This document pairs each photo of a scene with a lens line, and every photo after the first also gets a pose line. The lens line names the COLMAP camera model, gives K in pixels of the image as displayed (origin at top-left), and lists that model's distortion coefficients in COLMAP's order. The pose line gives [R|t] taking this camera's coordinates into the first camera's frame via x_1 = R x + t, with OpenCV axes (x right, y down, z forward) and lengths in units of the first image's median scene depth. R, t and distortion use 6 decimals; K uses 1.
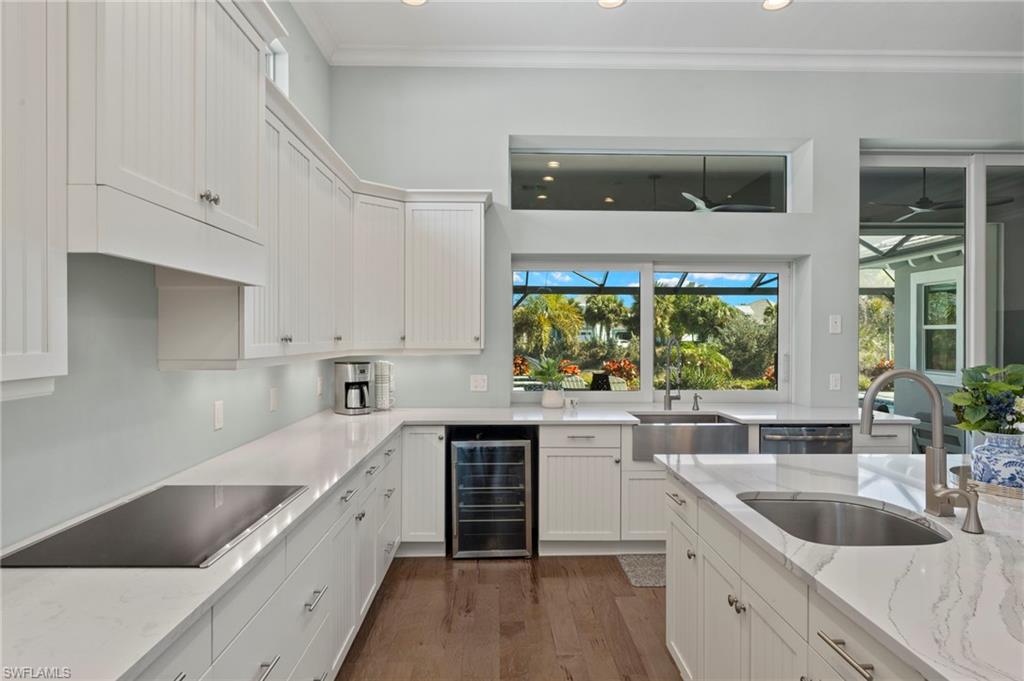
lens RADIAL K [[650.6, 0, 512.0], [0, 650.6, 340.5], [0, 0, 1]] dist [0.003575, -0.001245]
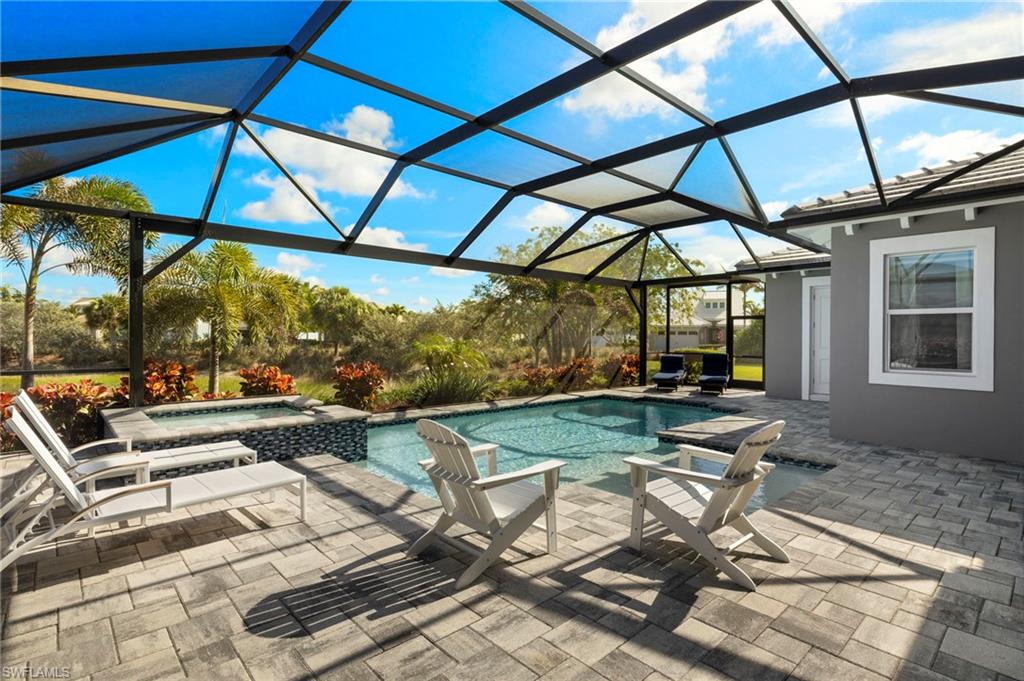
lens RADIAL K [[503.1, 0, 512.0], [0, 503.1, 340.5], [0, 0, 1]] dist [0.001641, 0.000212]
pose [[0.748983, 0.001798, 0.662586, -0.057817], [-0.003070, 0.999995, 0.000757, 0.008806], [-0.662582, -0.002601, 0.748985, 0.499231]]
